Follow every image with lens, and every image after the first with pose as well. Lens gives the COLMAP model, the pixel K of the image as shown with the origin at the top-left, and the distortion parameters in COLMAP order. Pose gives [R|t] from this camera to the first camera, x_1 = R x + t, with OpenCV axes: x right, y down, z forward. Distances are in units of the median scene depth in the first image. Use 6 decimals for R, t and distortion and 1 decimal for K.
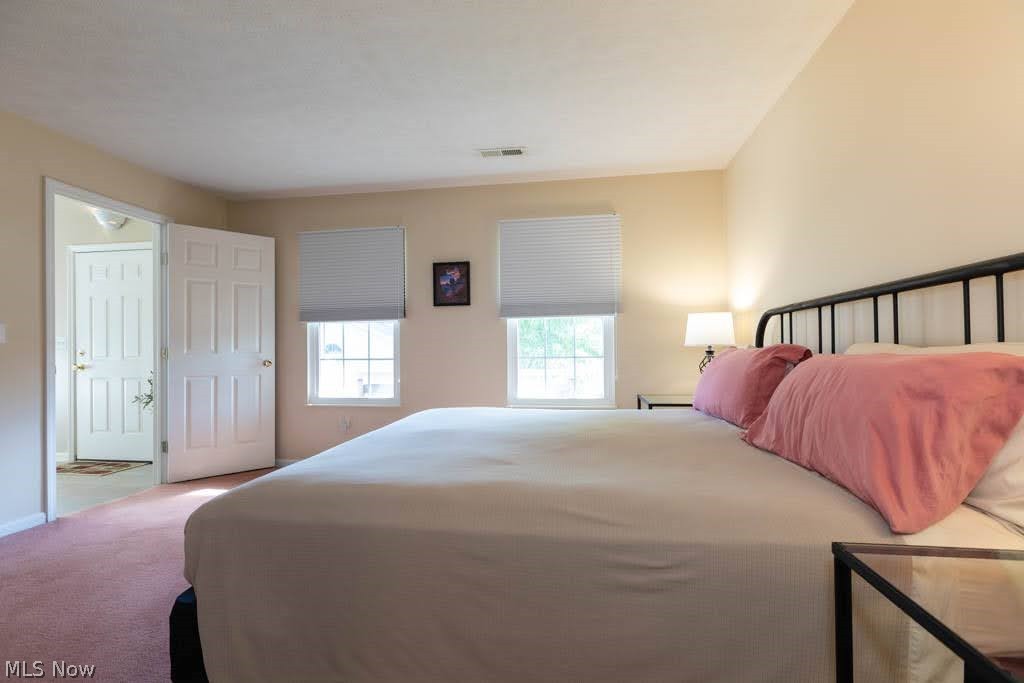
lens RADIAL K [[456.3, 0, 512.5], [0, 456.3, 343.5], [0, 0, 1]] dist [0.004355, -0.003781]
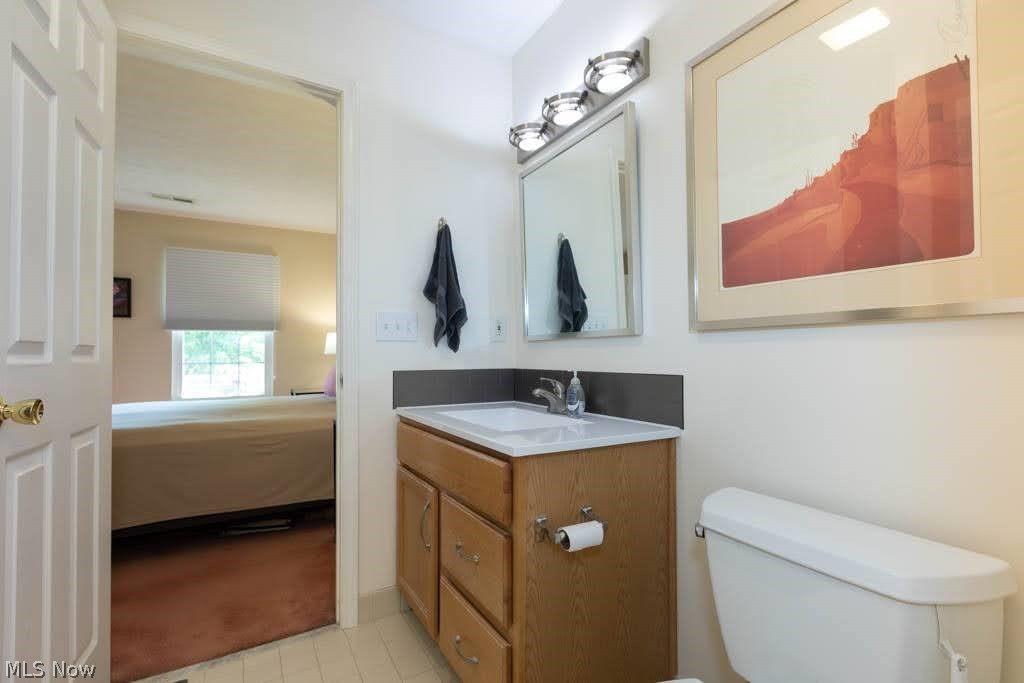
lens RADIAL K [[456.3, 0, 512.4], [0, 456.3, 343.9], [0, 0, 1]] dist [0.004355, -0.003781]
pose [[0.782482, 0.014316, 0.622508, -0.057683], [-0.006450, 0.999868, -0.014886, -0.008701], [-0.622640, 0.007633, 0.782472, -0.449993]]
